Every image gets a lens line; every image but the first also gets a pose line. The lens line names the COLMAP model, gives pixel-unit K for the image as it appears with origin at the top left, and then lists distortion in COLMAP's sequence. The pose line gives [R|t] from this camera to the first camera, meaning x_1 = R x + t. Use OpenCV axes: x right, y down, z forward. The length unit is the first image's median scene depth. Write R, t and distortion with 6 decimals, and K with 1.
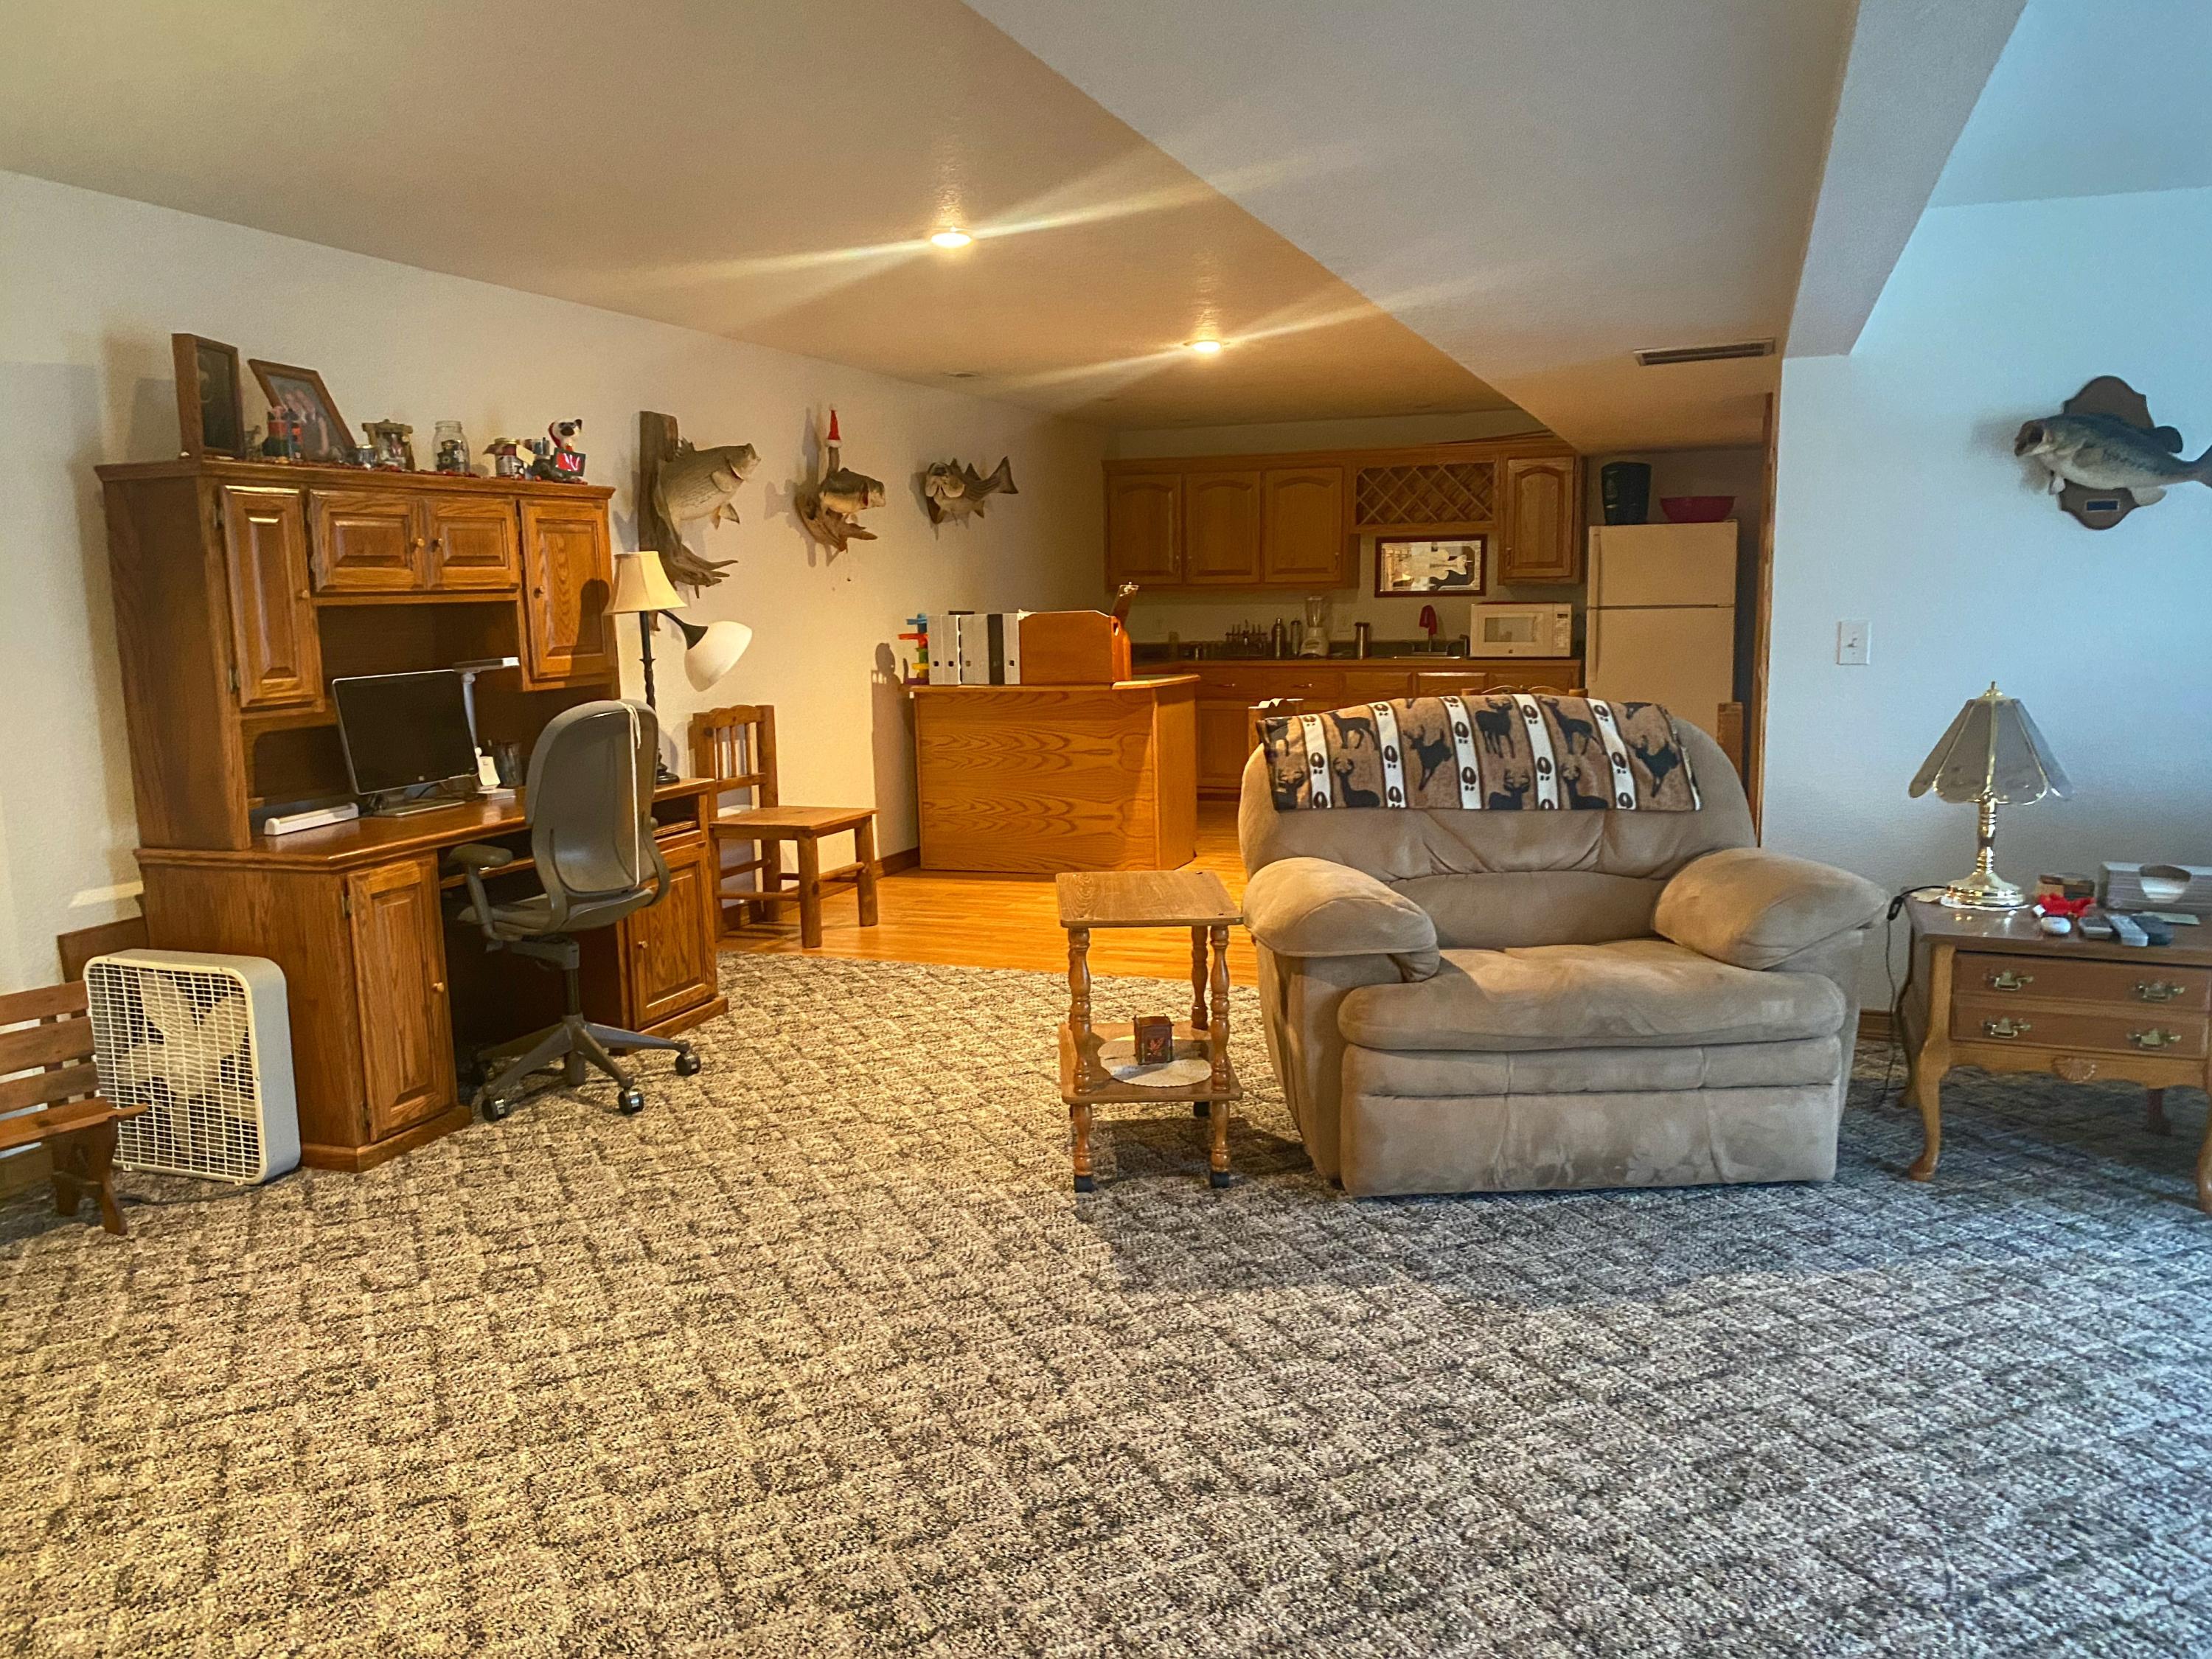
lens RADIAL K [[1637.3, 0, 1127.8], [0, 1637.3, 813.8], [0, 0, 1]] dist [0.018296, -0.013058]
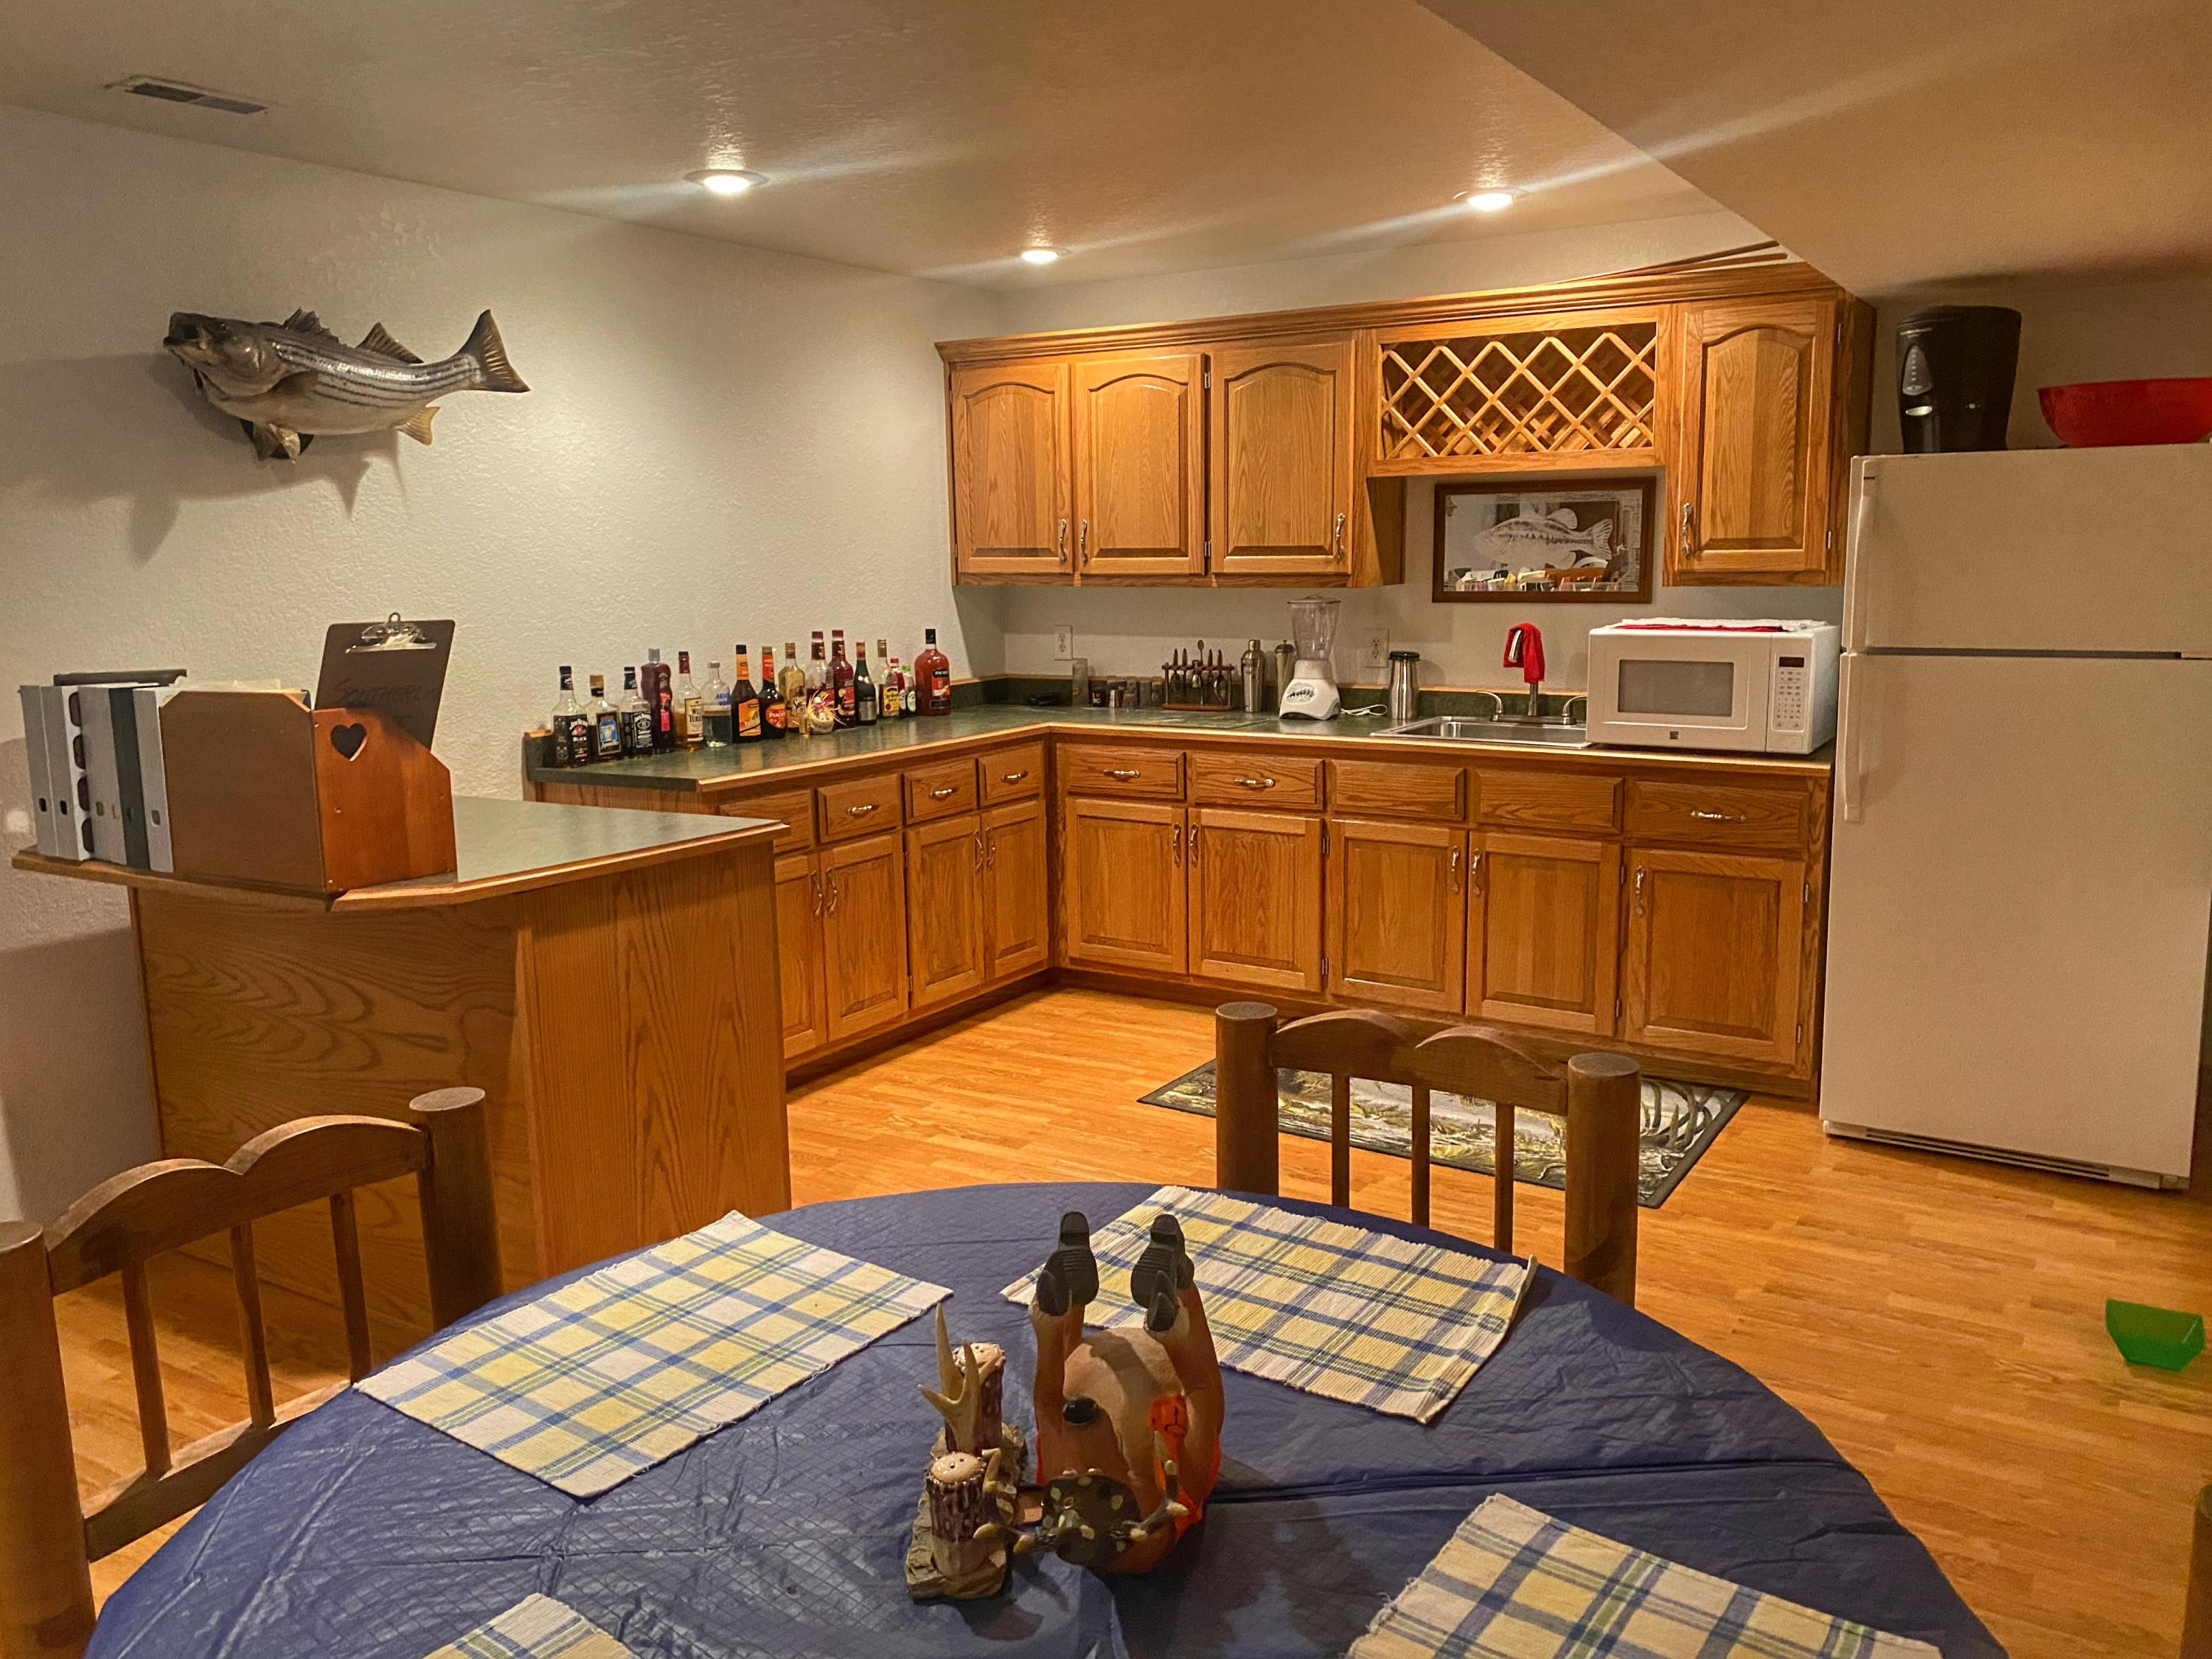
lens RADIAL K [[1685.7, 0, 1134.9], [0, 1685.7, 820.8], [0, 0, 1]] dist [0.002902, -0.002483]
pose [[0.980950, 0.032240, -0.191566, 0.422704], [-0.026752, 0.999156, 0.031166, -0.203401], [0.192410, -0.025448, 0.980985, 1.218735]]
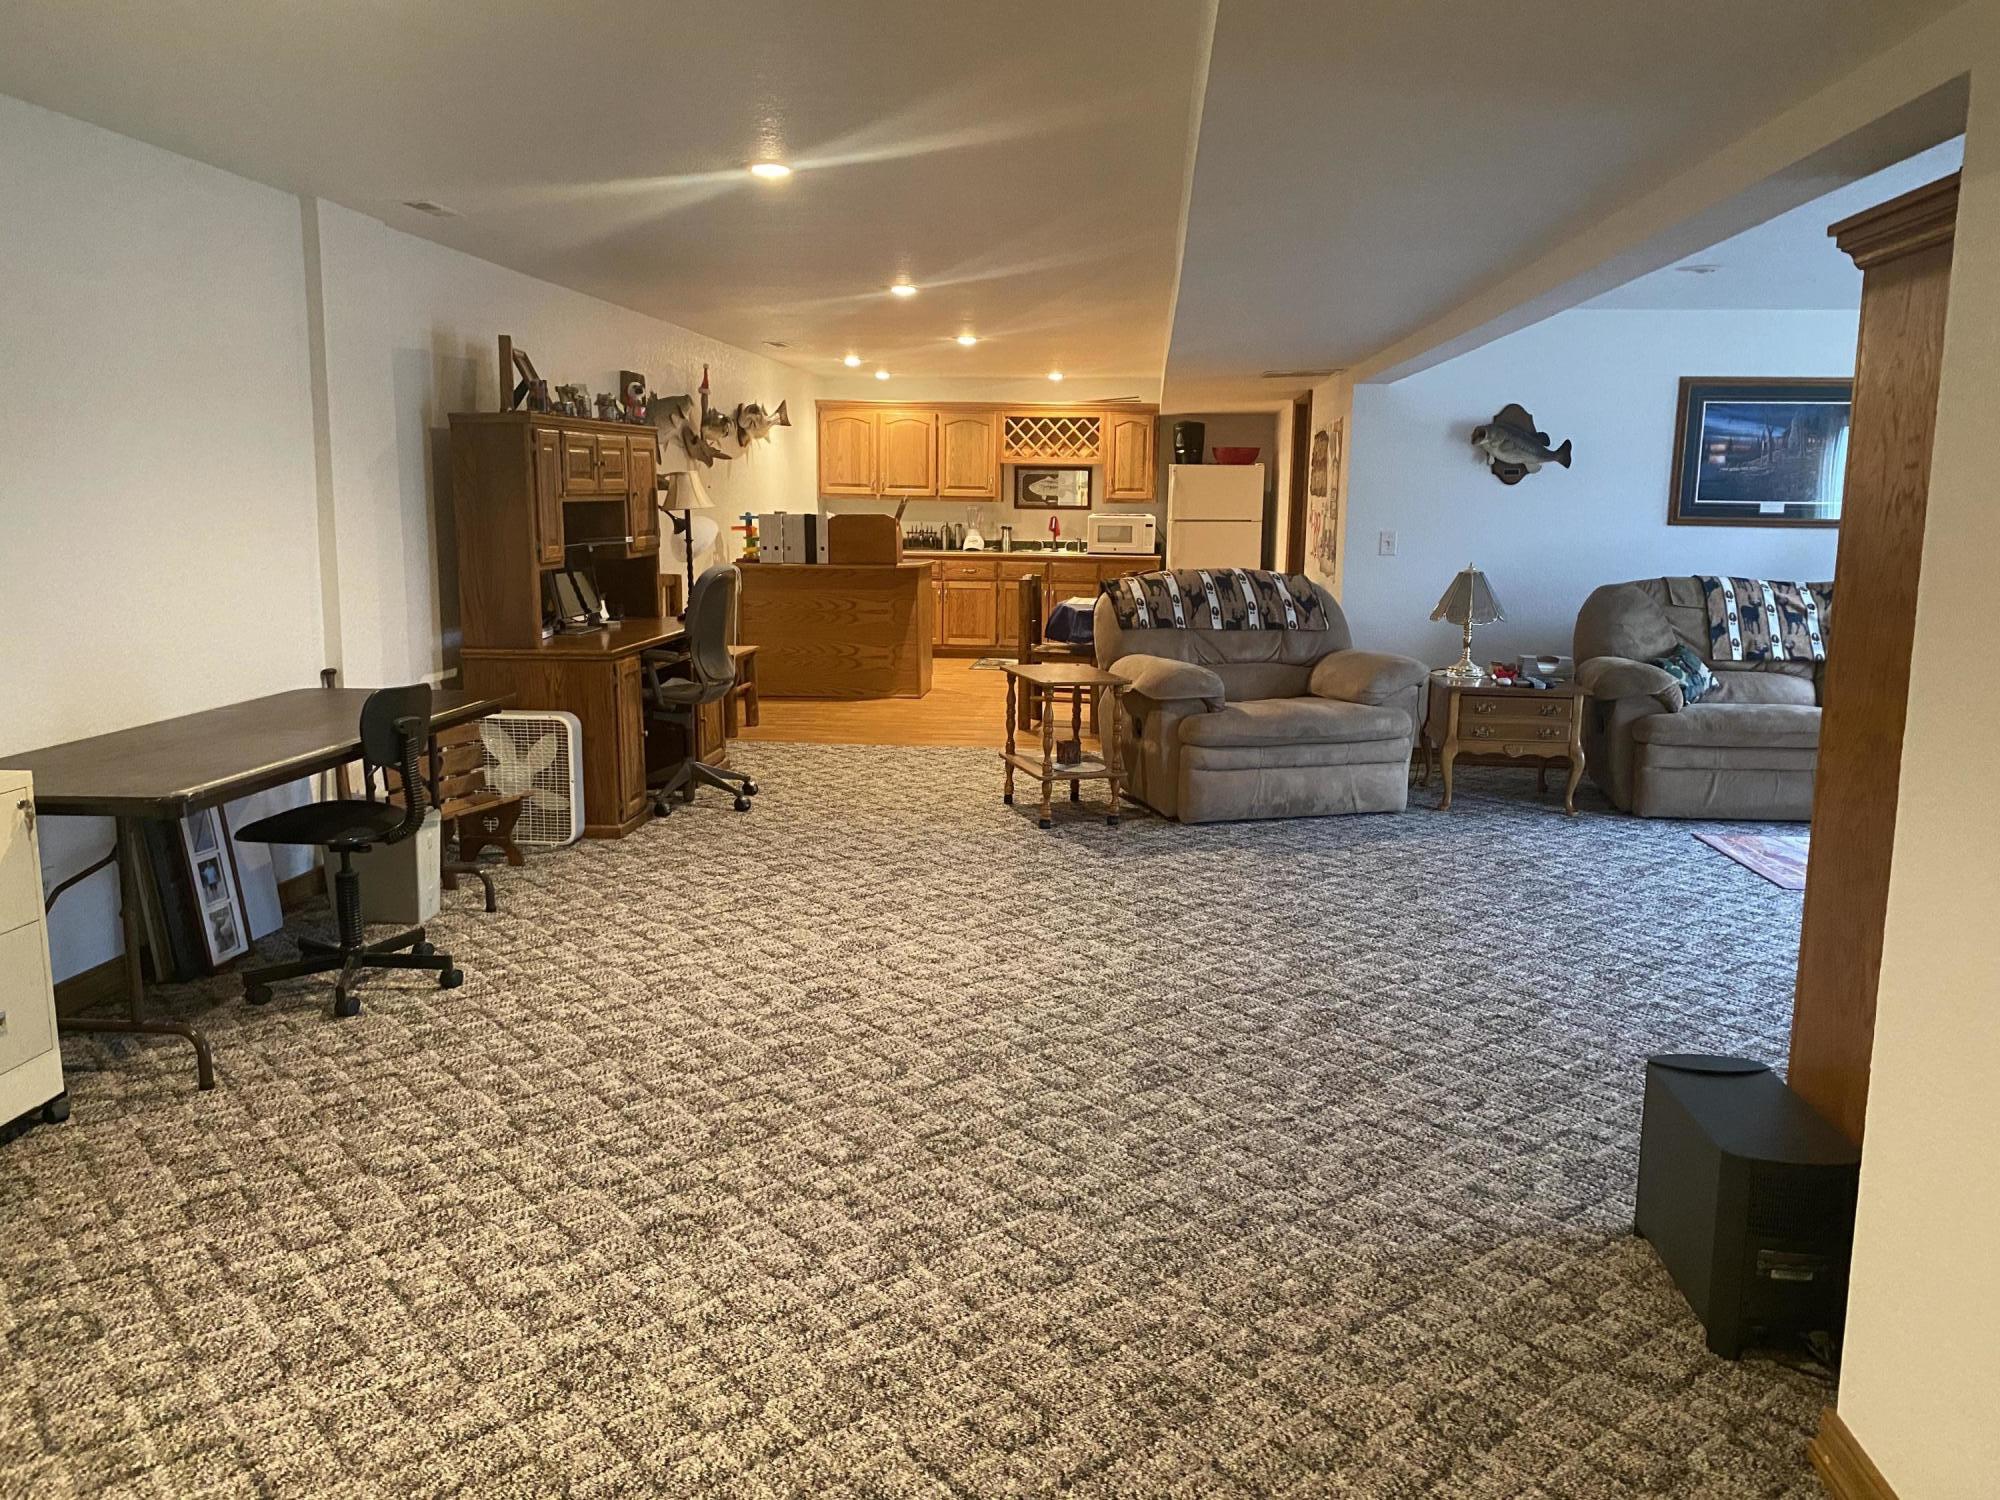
lens RADIAL K [[1446.8, 0, 1030.5], [0, 1446.8, 721.9], [0, 0, 1]] dist [0.130846, -0.291474]
pose [[0.964088, -0.013763, 0.265225, -0.435454], [0.008809, 0.999764, 0.019859, 0.068233], [-0.265436, -0.016809, 0.963982, -0.535217]]
